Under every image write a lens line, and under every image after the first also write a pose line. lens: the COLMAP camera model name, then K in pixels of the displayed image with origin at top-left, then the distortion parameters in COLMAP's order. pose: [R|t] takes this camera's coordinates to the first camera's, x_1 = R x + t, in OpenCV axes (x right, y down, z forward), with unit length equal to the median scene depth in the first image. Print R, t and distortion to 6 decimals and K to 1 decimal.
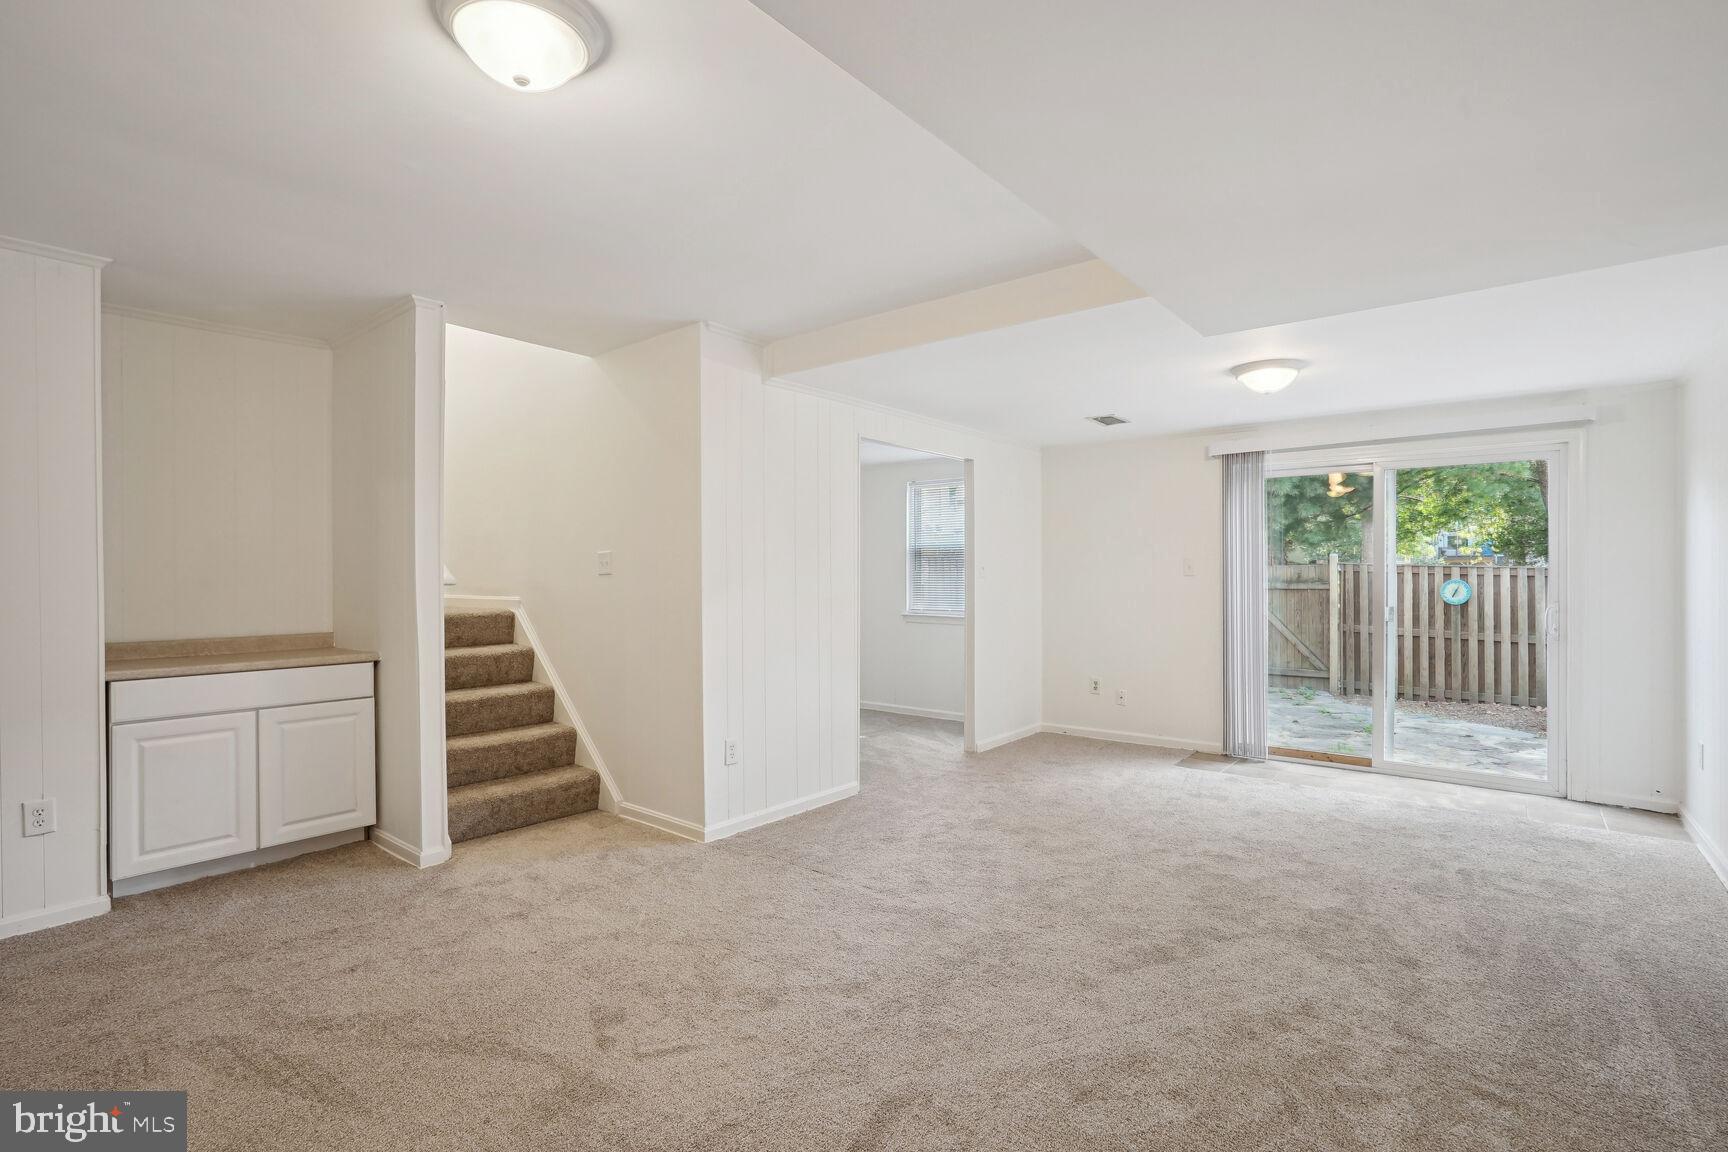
lens RADIAL K [[805.8, 0, 852.7], [0, 805.8, 570.2], [0, 0, 1]] dist [-0.020527, 0.002861]
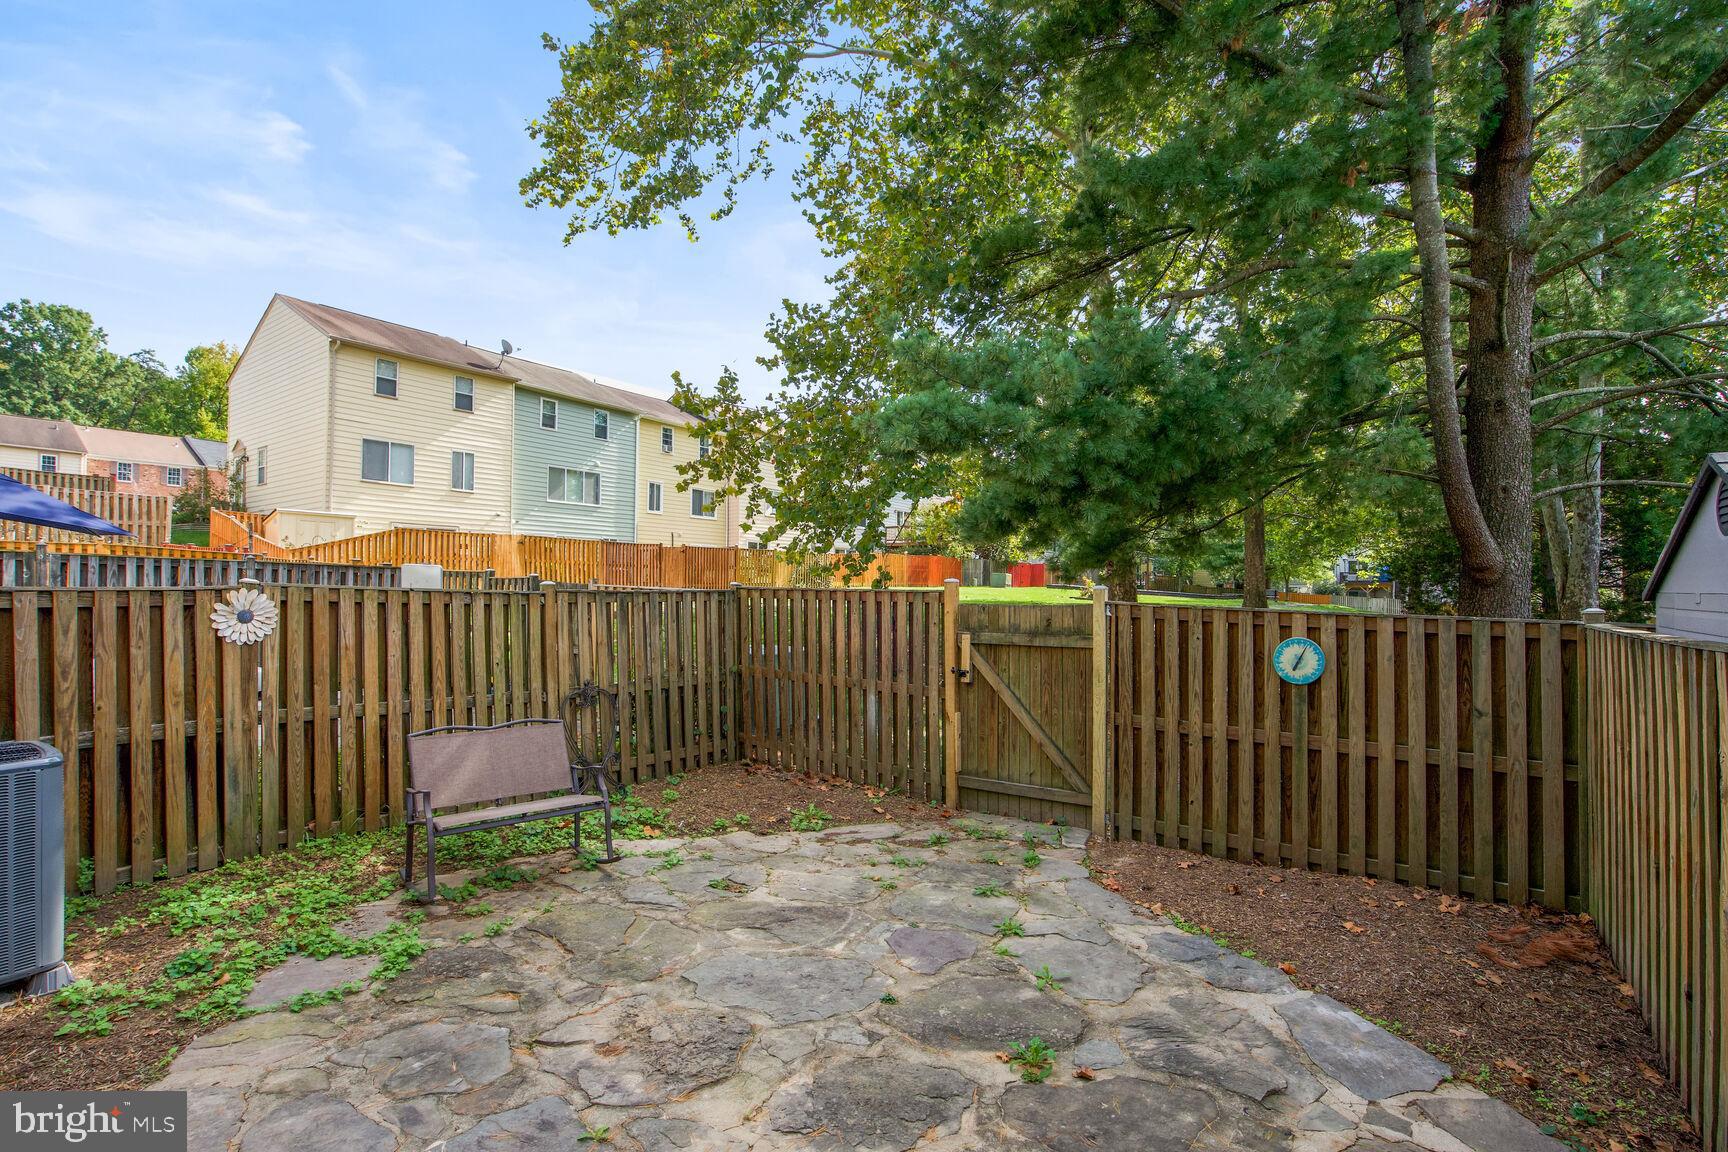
lens RADIAL K [[805.8, 0, 871.9], [0, 805.8, 586.3], [0, 0, 1]] dist [-0.020527, 0.002861]
pose [[0.994936, 0.008435, 0.100160, 0.391107], [-0.008085, 0.999960, -0.003905, -0.016370], [-0.100189, 0.003076, 0.994964, 0.463711]]
